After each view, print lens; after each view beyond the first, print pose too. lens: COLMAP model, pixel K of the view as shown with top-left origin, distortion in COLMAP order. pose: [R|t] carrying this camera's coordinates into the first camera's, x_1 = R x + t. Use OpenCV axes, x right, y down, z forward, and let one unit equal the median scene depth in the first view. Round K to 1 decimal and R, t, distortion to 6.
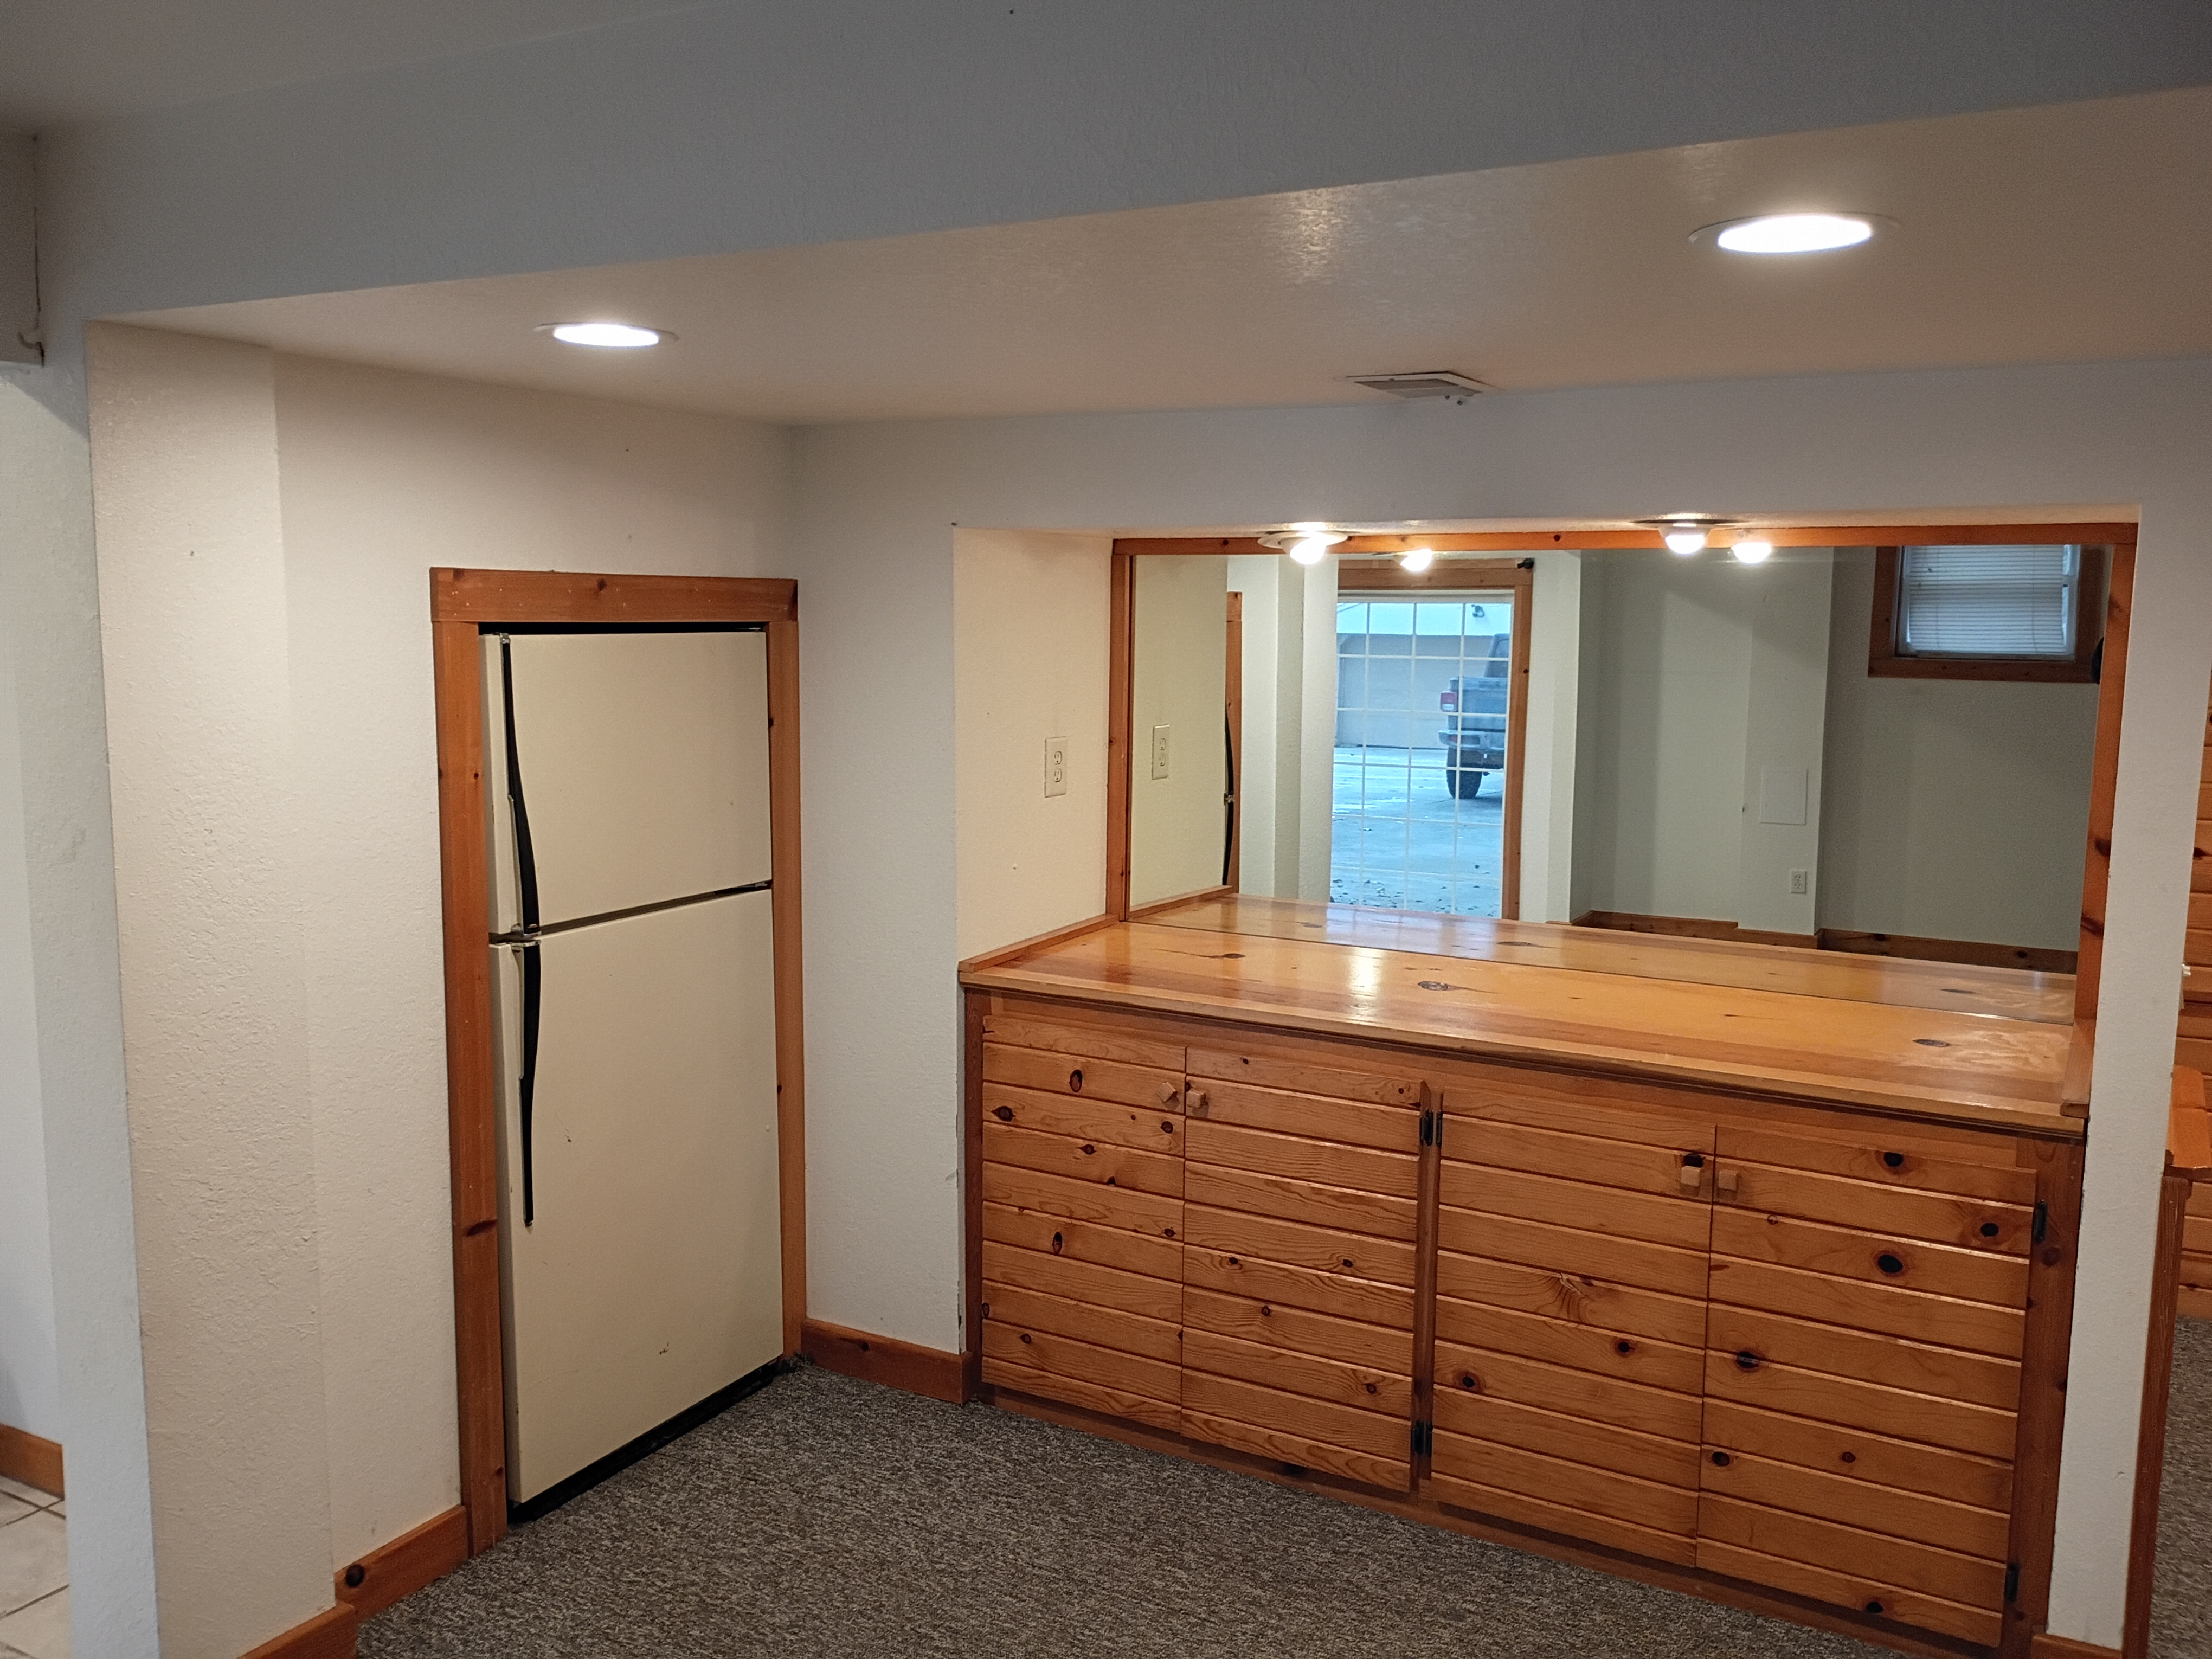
lens RADIAL K [[1828.1, 0, 1171.5], [0, 1828.1, 820.0], [0, 0, 1]] dist [0.059199, -0.076131]
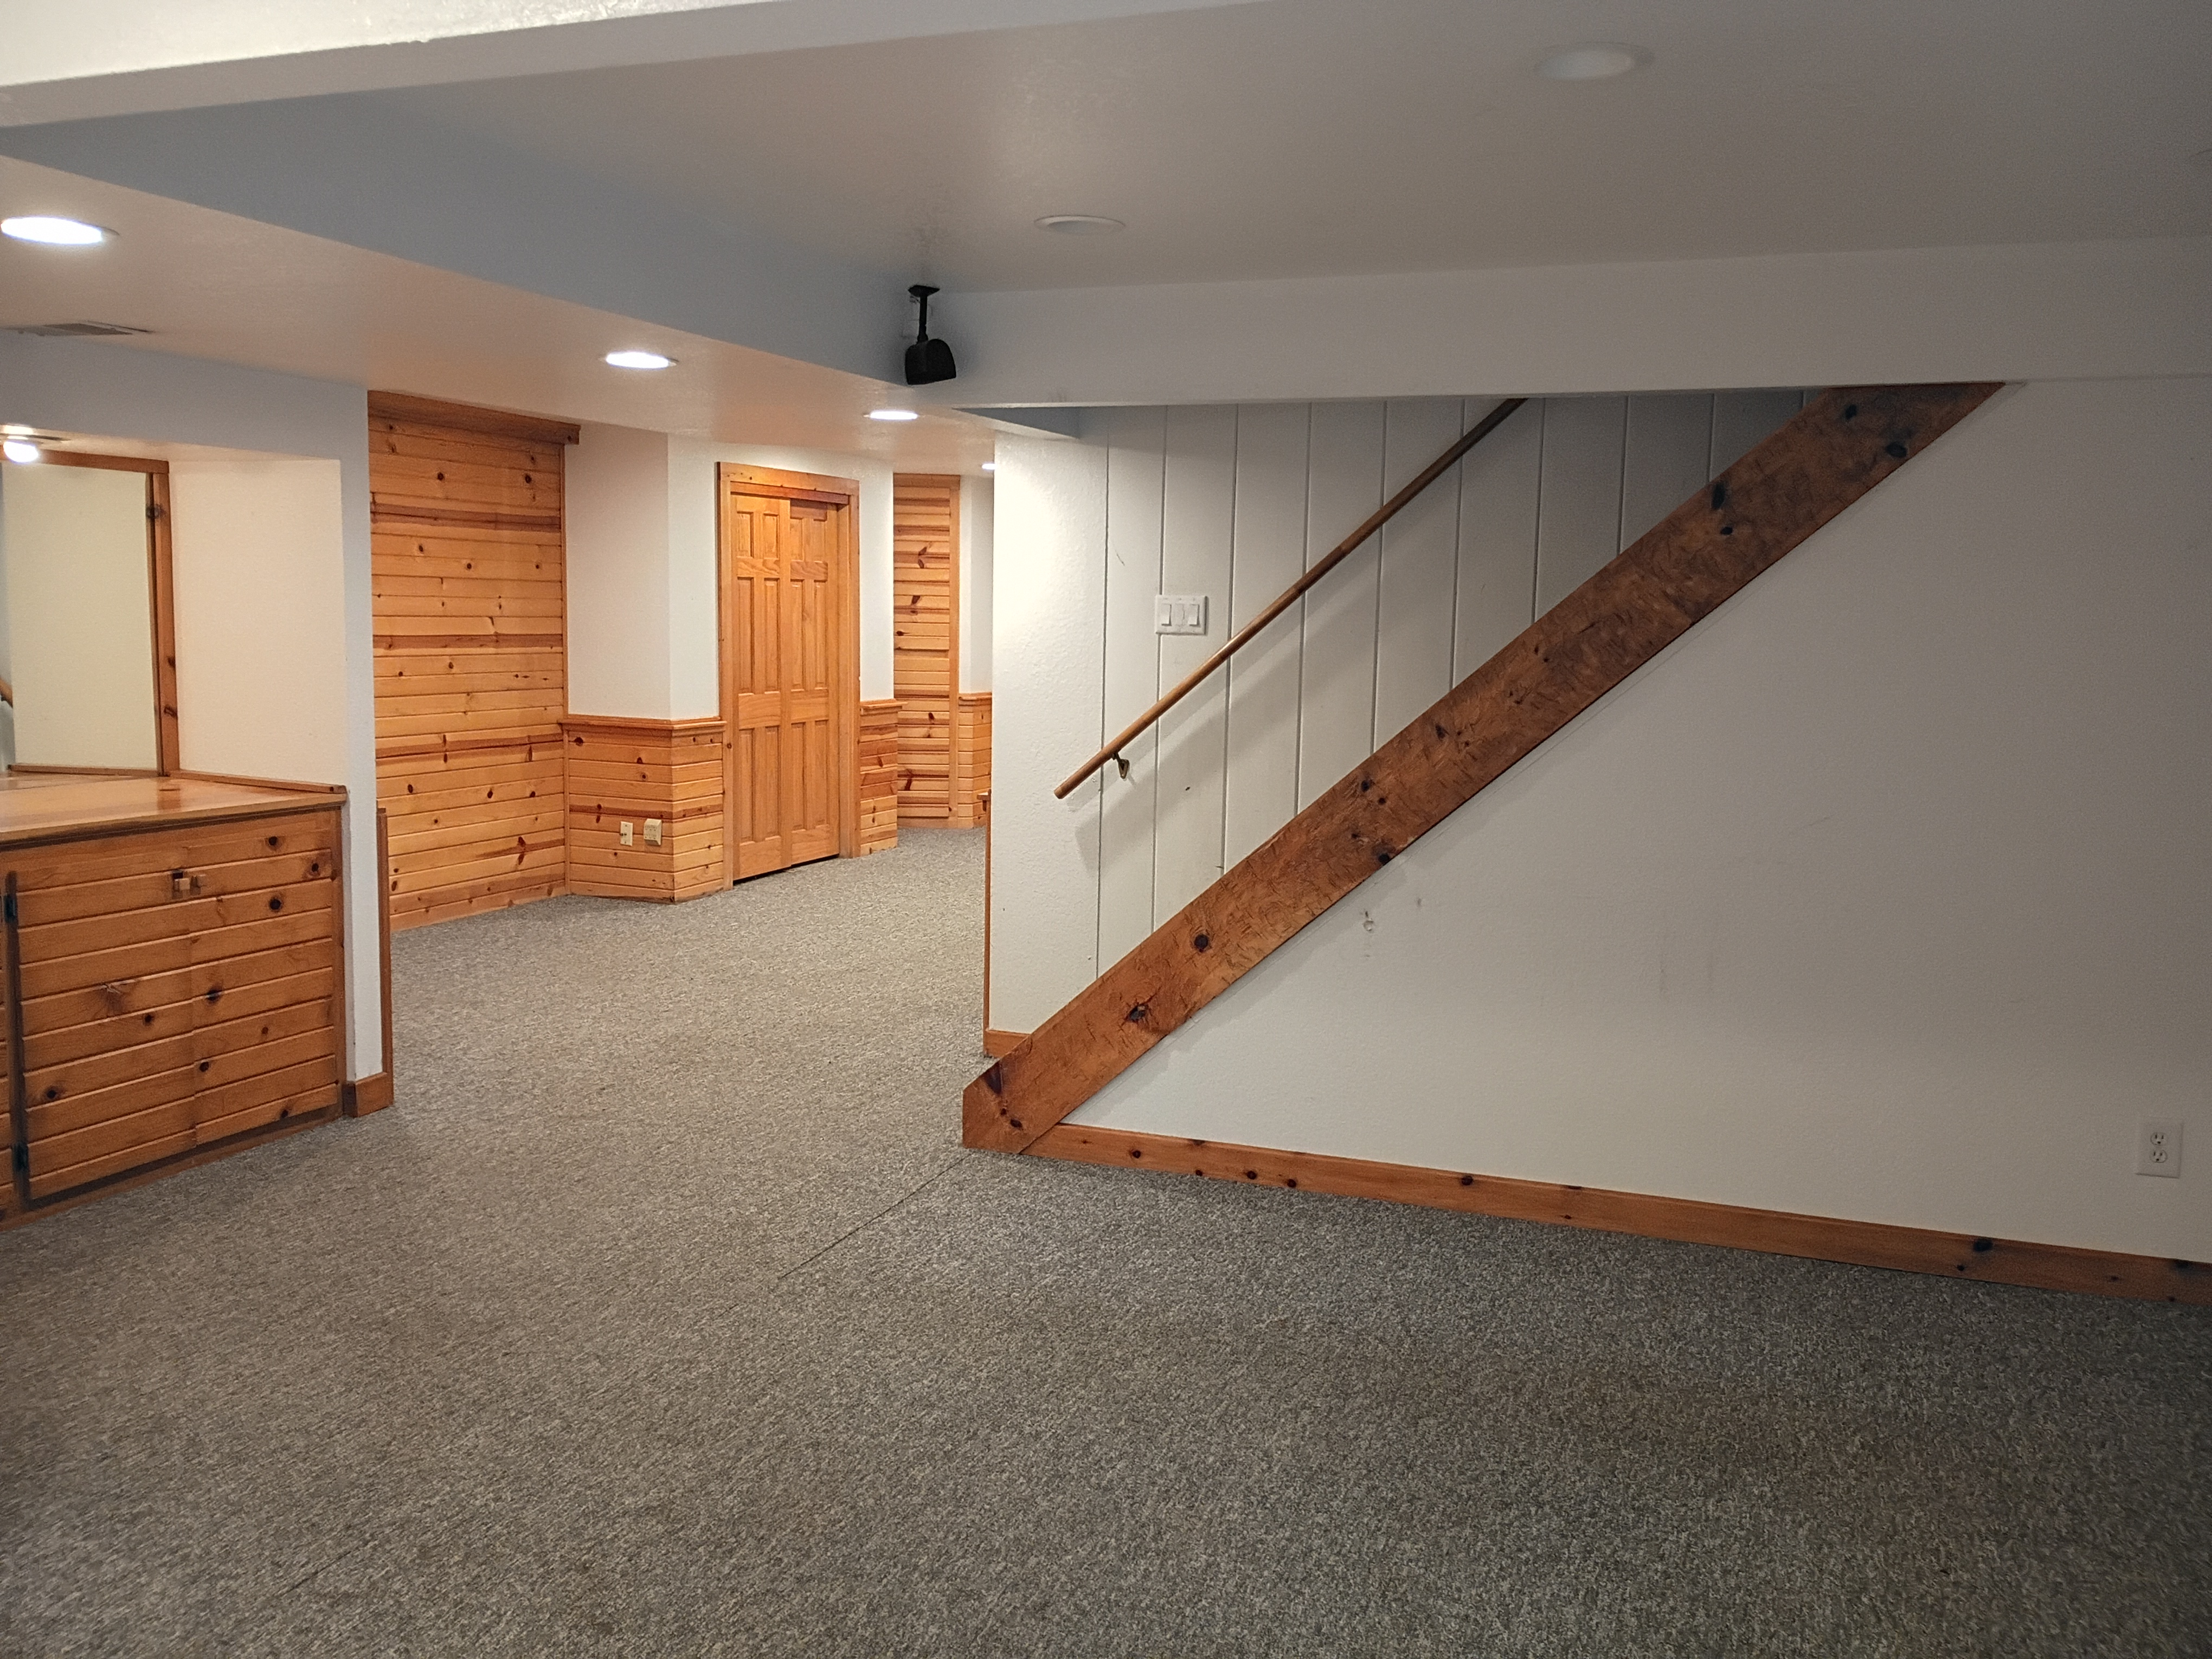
lens RADIAL K [[1828.1, 0, 1116.3], [0, 1828.1, 836.1], [0, 0, 1]] dist [0.059199, -0.076131]
pose [[-0.122380, -0.138037, 0.982837, -1.264421], [0.096488, 0.983935, 0.150205, 0.002153], [-0.987782, 0.113214, -0.107095, 0.397876]]
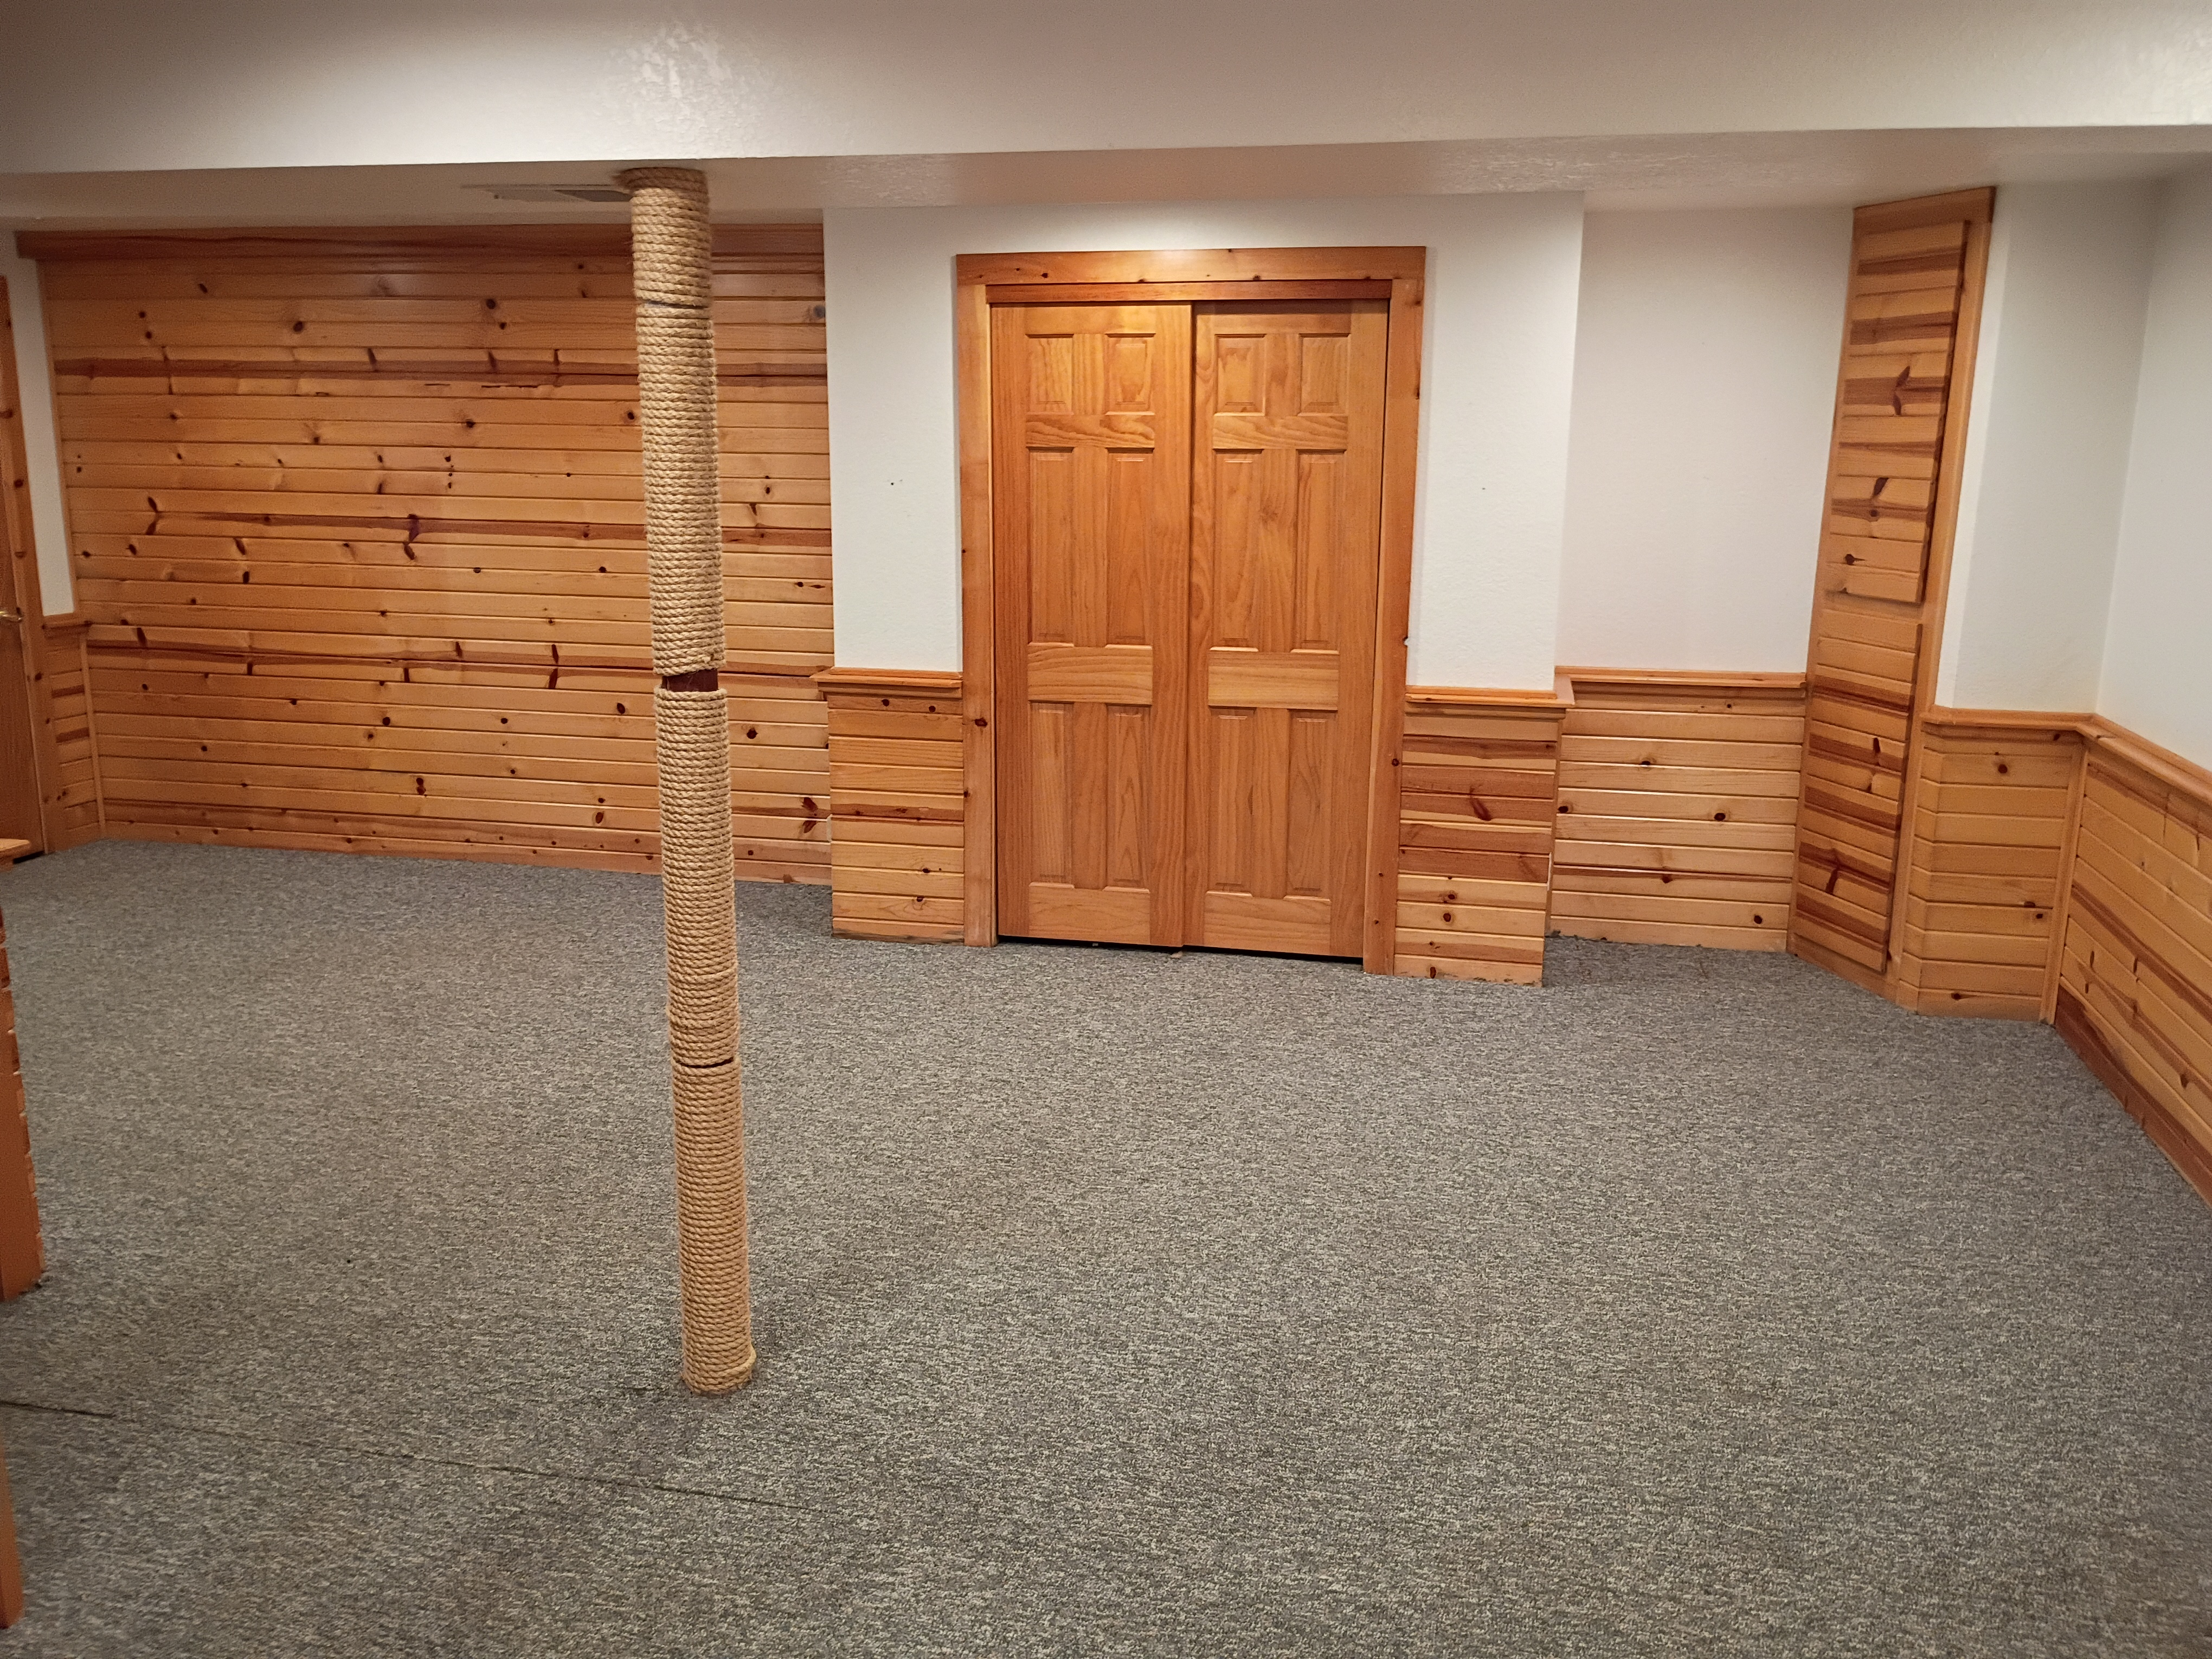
lens RADIAL K [[1828.1, 0, 1097.5], [0, 1828.1, 812.9], [0, 0, 1]] dist [0.059199, -0.076131]
pose [[0.965511, -0.061602, 0.252970, 1.404744], [0.035271, 0.993597, 0.107340, 0.141047], [-0.257962, -0.094716, 0.961501, -1.137038]]
